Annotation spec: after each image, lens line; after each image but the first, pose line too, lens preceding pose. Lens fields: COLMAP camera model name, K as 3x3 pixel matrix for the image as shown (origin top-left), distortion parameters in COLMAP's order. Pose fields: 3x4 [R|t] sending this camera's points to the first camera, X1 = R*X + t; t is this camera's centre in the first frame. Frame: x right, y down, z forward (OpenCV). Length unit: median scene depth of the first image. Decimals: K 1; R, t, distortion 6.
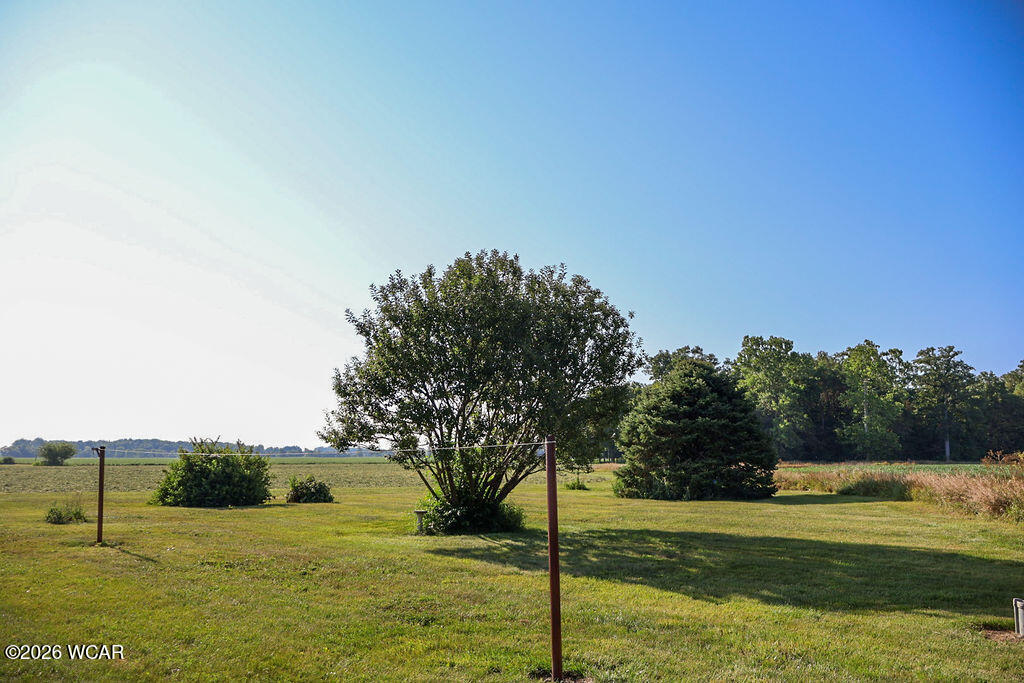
lens RADIAL K [[856.1, 0, 512.0], [0, 856.1, 341.5], [0, 0, 1]] dist [-0.005044, 0.002873]
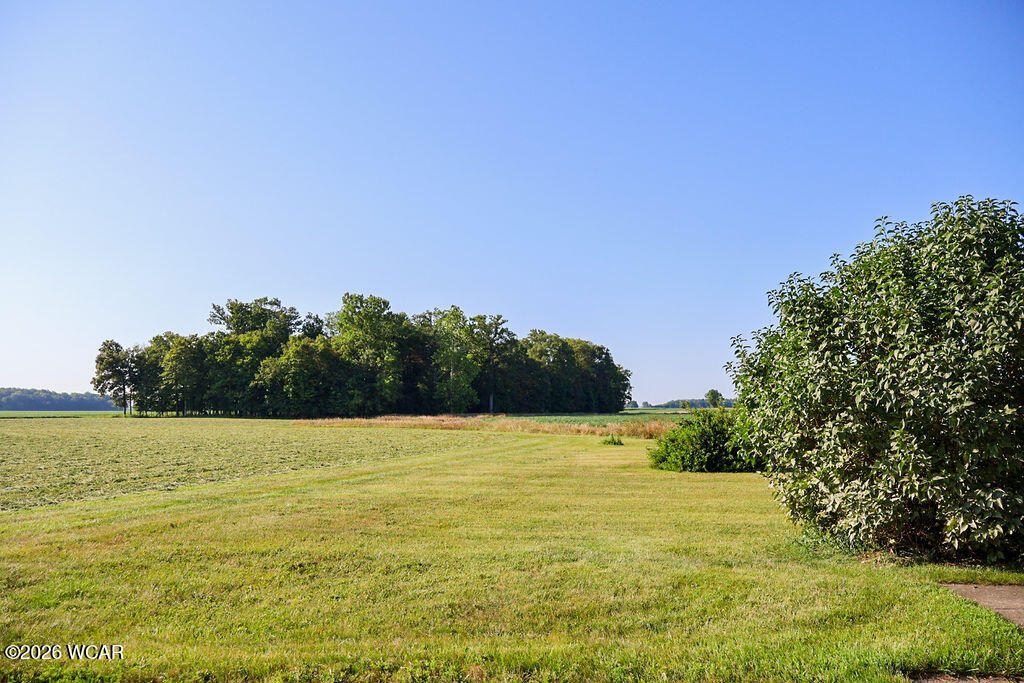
lens RADIAL K [[856.1, 0, 512.0], [0, 856.1, 341.5], [0, 0, 1]] dist [-0.005044, 0.002873]
pose [[0.806063, 0.044306, 0.590169, -0.160689], [-0.077094, 0.996558, 0.030481, 0.004539], [-0.586788, -0.070068, 0.806704, 0.048110]]
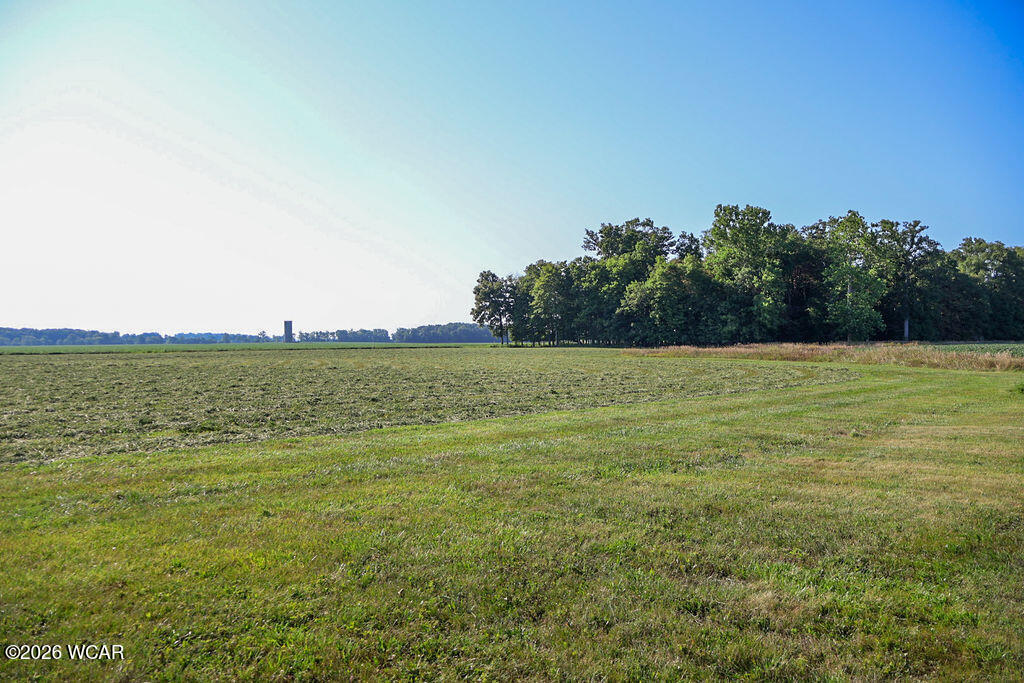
lens RADIAL K [[856.1, 0, 512.0], [0, 856.1, 341.5], [0, 0, 1]] dist [-0.005044, 0.002873]
pose [[0.987742, -0.008422, 0.155867, -0.077245], [-0.012442, 0.991118, 0.132402, 0.018373], [-0.155597, -0.132718, 0.978864, 0.129233]]
